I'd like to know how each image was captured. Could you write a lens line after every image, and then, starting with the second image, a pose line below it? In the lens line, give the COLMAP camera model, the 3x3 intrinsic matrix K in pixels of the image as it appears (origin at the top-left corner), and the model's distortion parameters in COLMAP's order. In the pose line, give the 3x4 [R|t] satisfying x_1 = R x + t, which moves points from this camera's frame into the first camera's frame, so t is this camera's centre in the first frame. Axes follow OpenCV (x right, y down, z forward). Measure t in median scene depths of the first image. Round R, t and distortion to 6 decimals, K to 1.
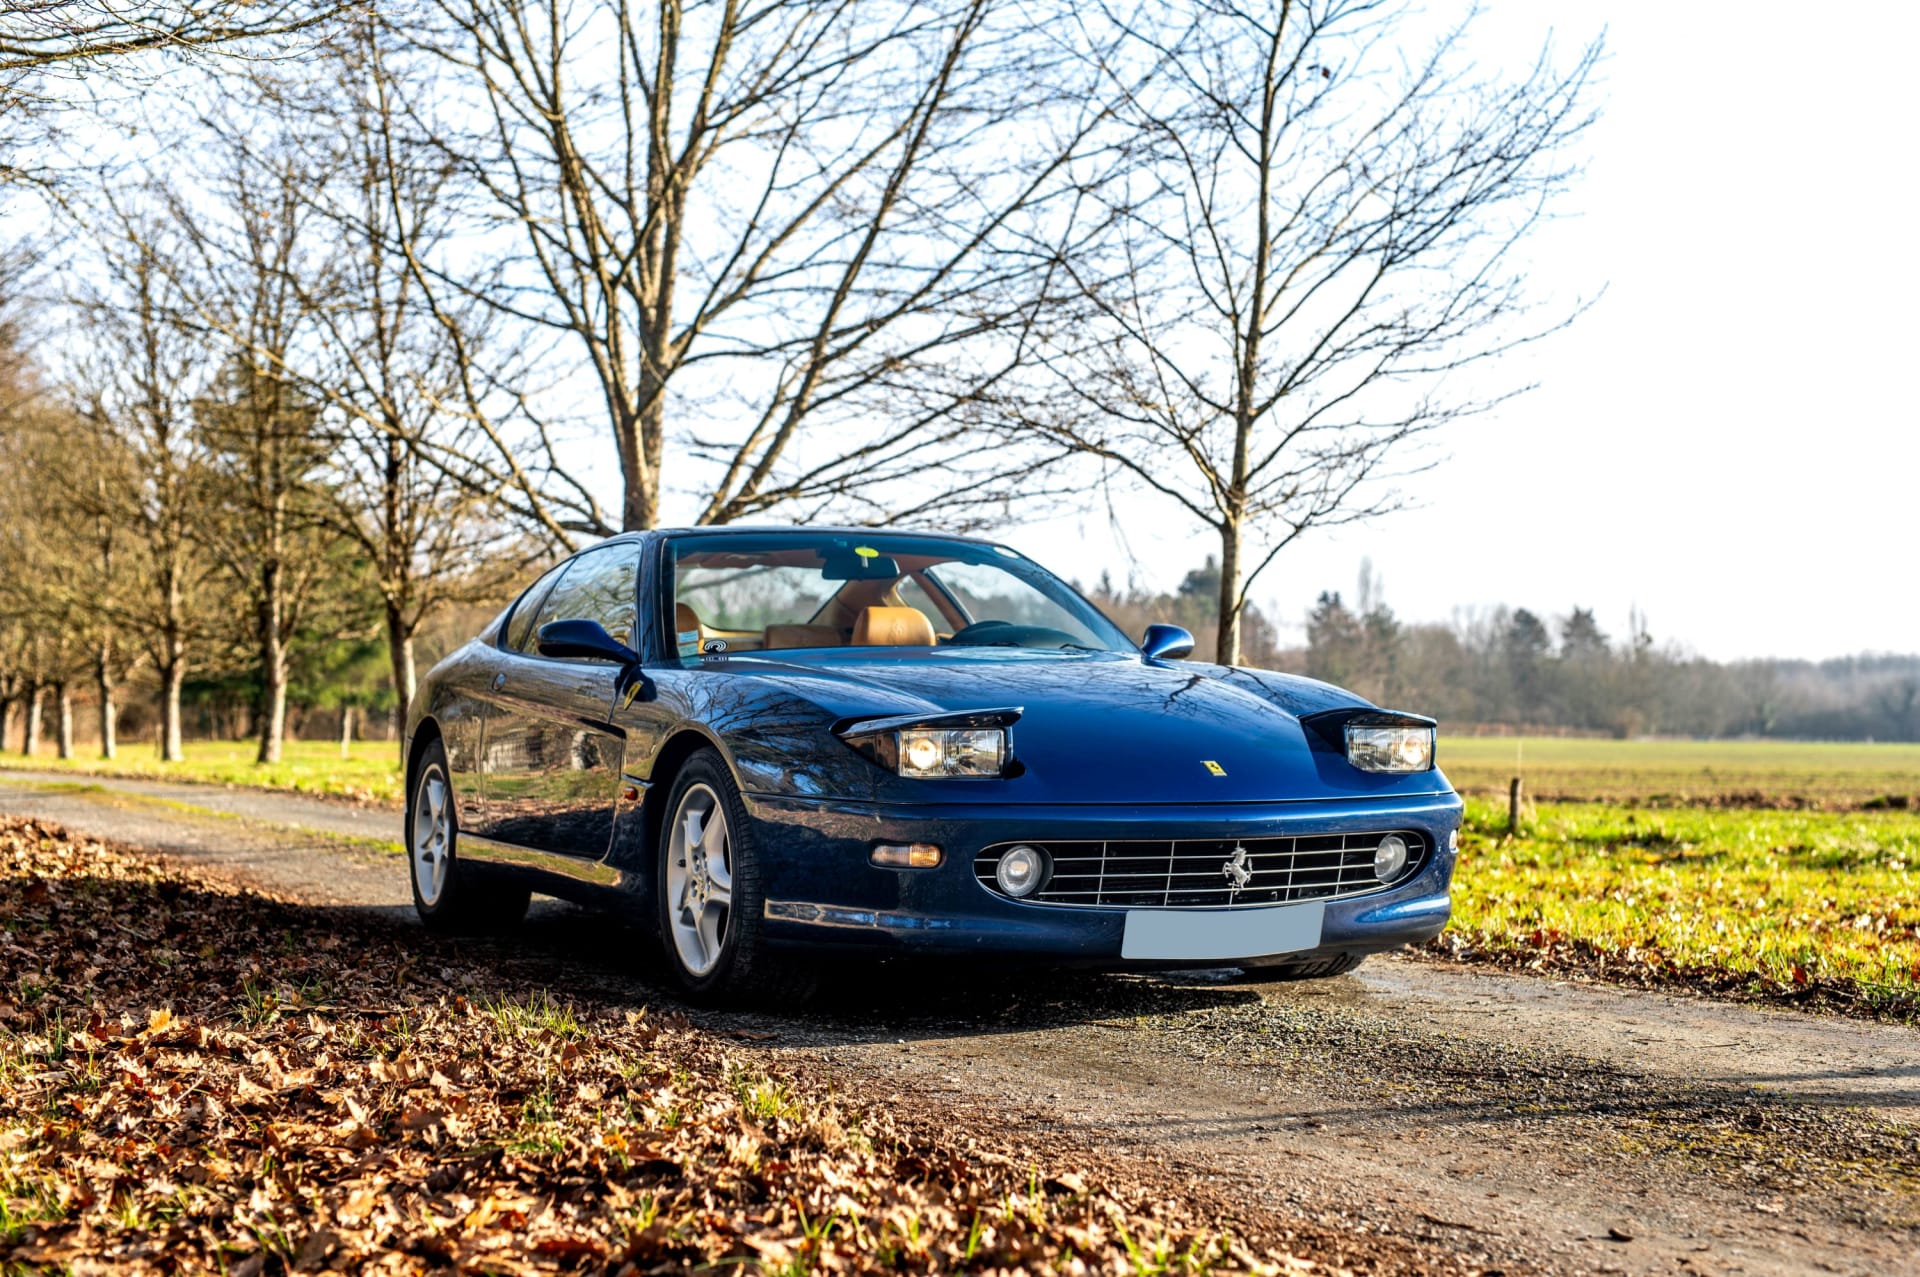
lens RADIAL K [[2698.3, 0, 950.3], [0, 2698.3, 642.9], [0, 0, 1]] dist [0.014801, 0.000000]
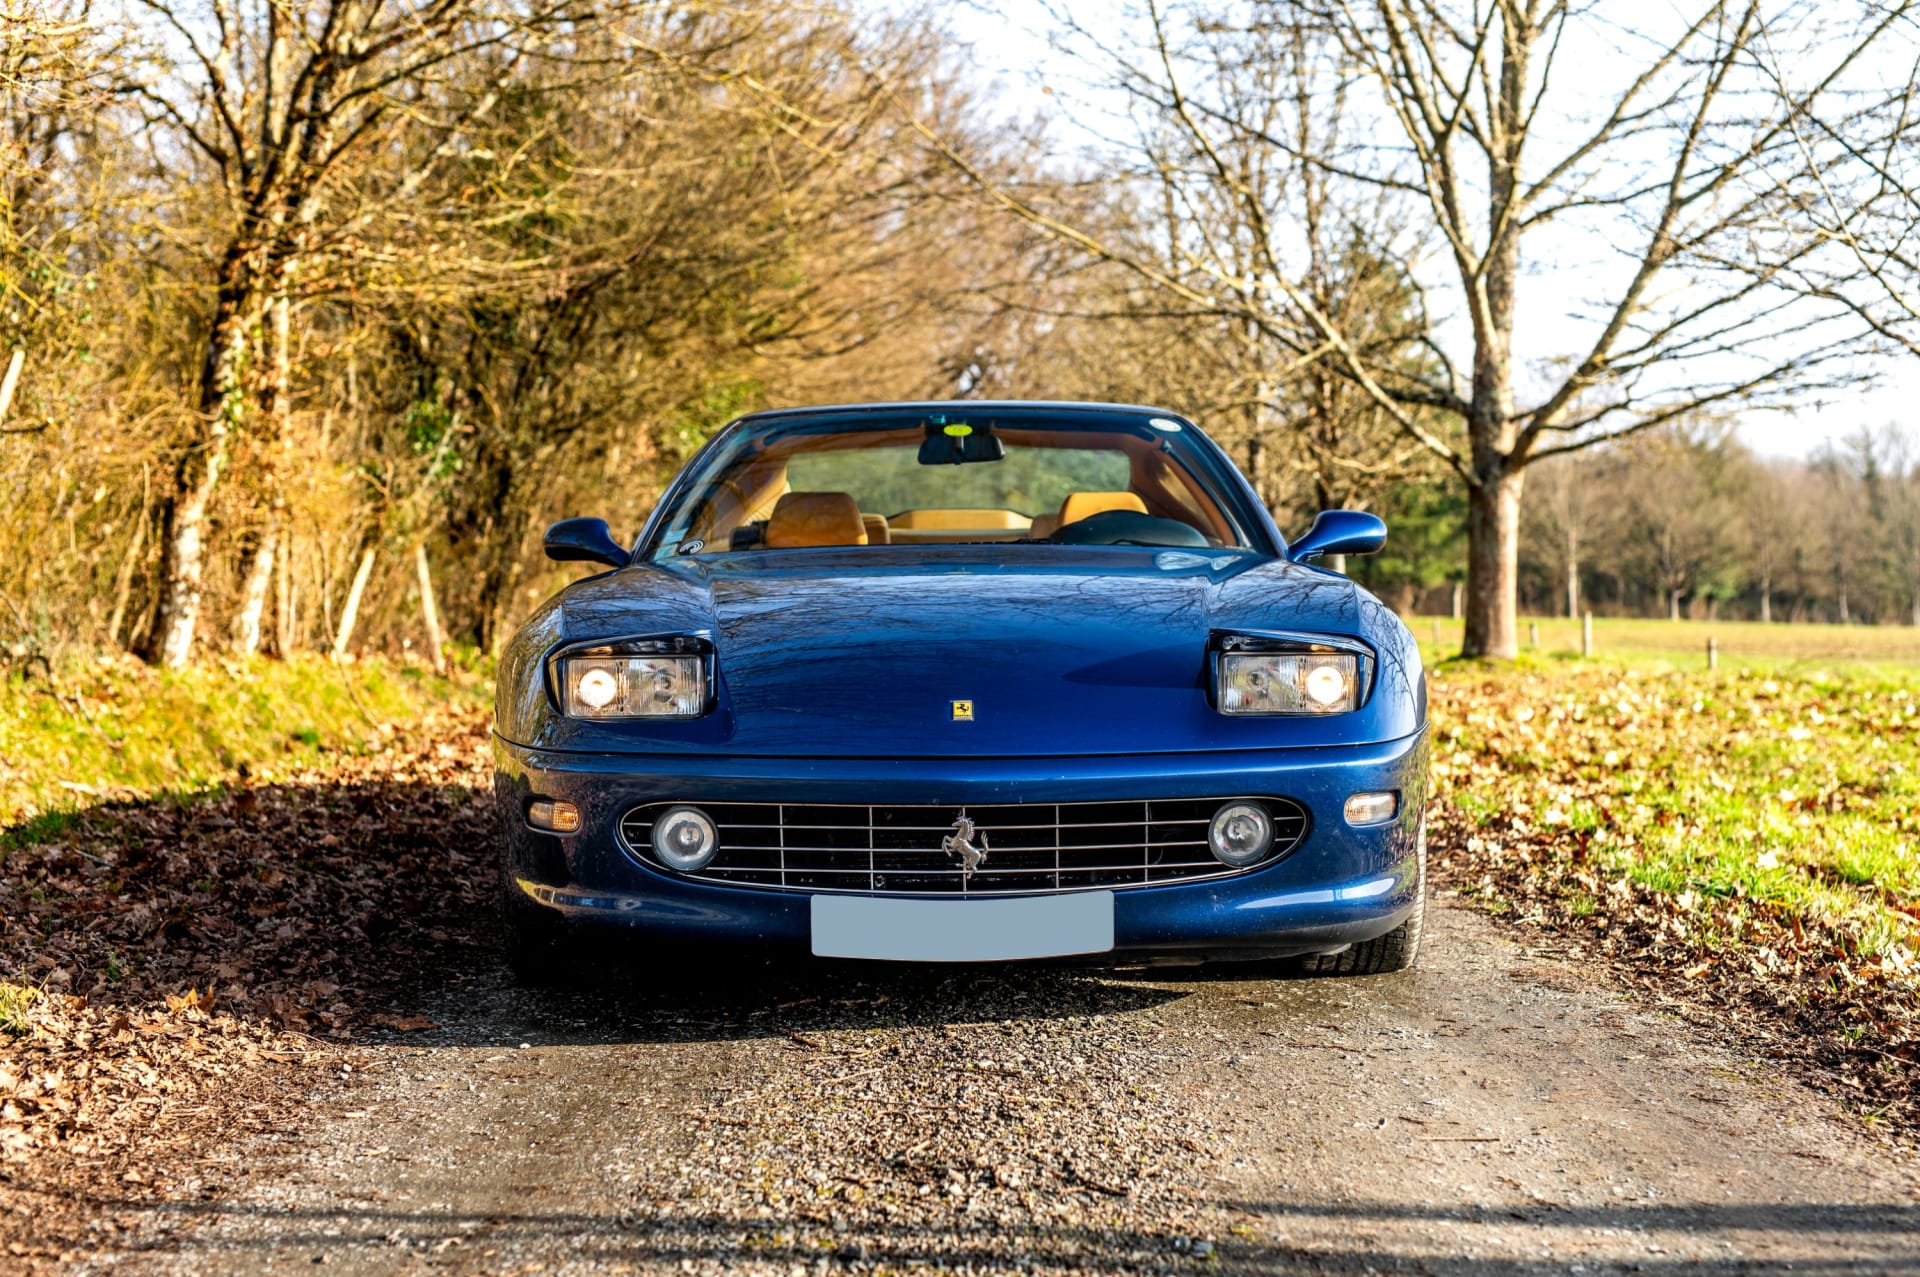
lens RADIAL K [[2698.3, 0, 970.1], [0, 2698.3, 634.5], [0, 0, 1]] dist [0.014801, 0.000000]
pose [[0.917778, 0.006400, -0.397042, 0.402017], [0.011133, 0.999062, 0.041839, -0.006720], [0.396937, -0.042819, 0.916846, 0.305516]]
